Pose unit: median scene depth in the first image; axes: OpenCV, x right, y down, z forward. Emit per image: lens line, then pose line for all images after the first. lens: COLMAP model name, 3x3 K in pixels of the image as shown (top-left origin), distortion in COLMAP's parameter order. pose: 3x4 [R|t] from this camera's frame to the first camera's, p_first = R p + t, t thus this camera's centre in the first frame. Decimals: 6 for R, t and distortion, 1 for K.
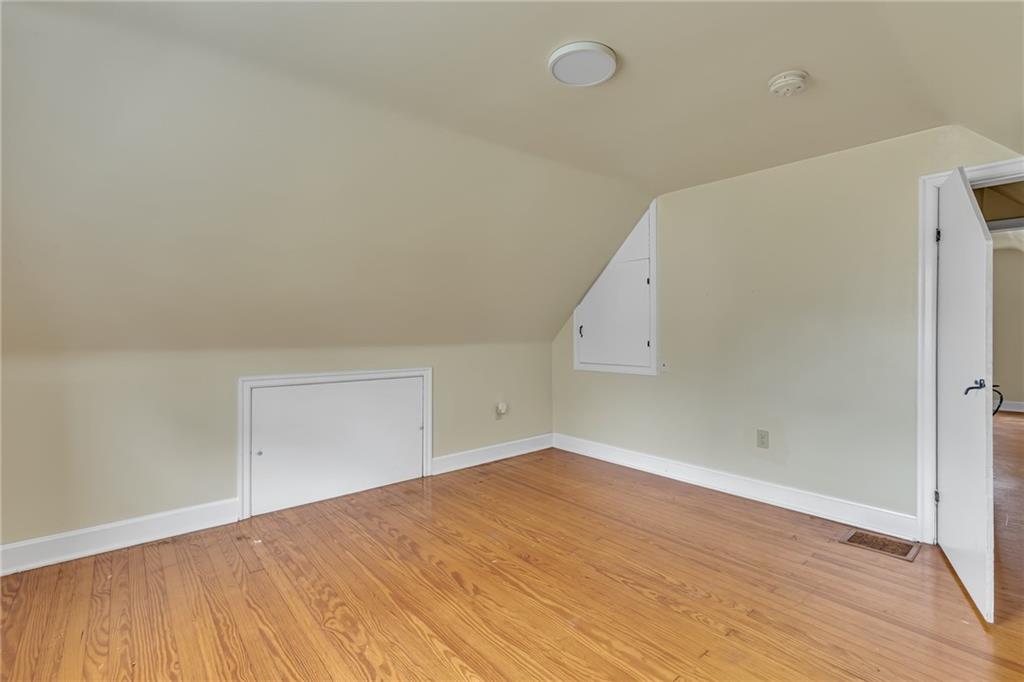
lens RADIAL K [[464.4, 0, 517.0], [0, 464.4, 329.9], [0, 0, 1]] dist [0.004413, -0.000325]
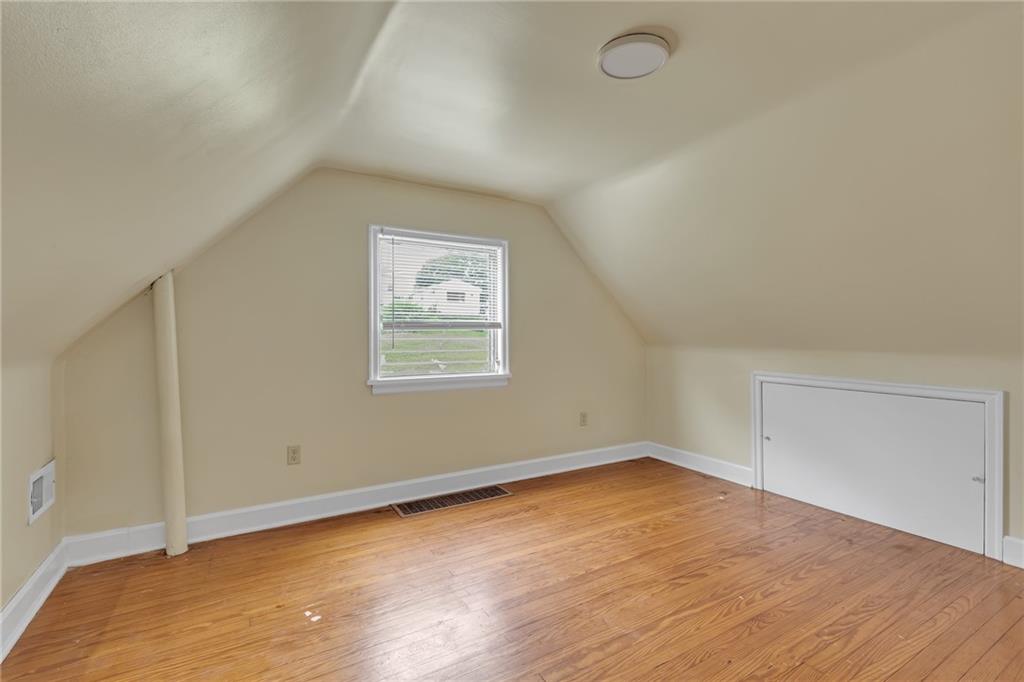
lens RADIAL K [[464.4, 0, 517.0], [0, 464.4, 329.9], [0, 0, 1]] dist [0.004413, -0.000325]
pose [[-0.171384, -0.004925, -0.985192, 0.813591], [0.008536, 0.999943, -0.006484, -0.006373], [0.985167, -0.009521, -0.171332, 0.671064]]
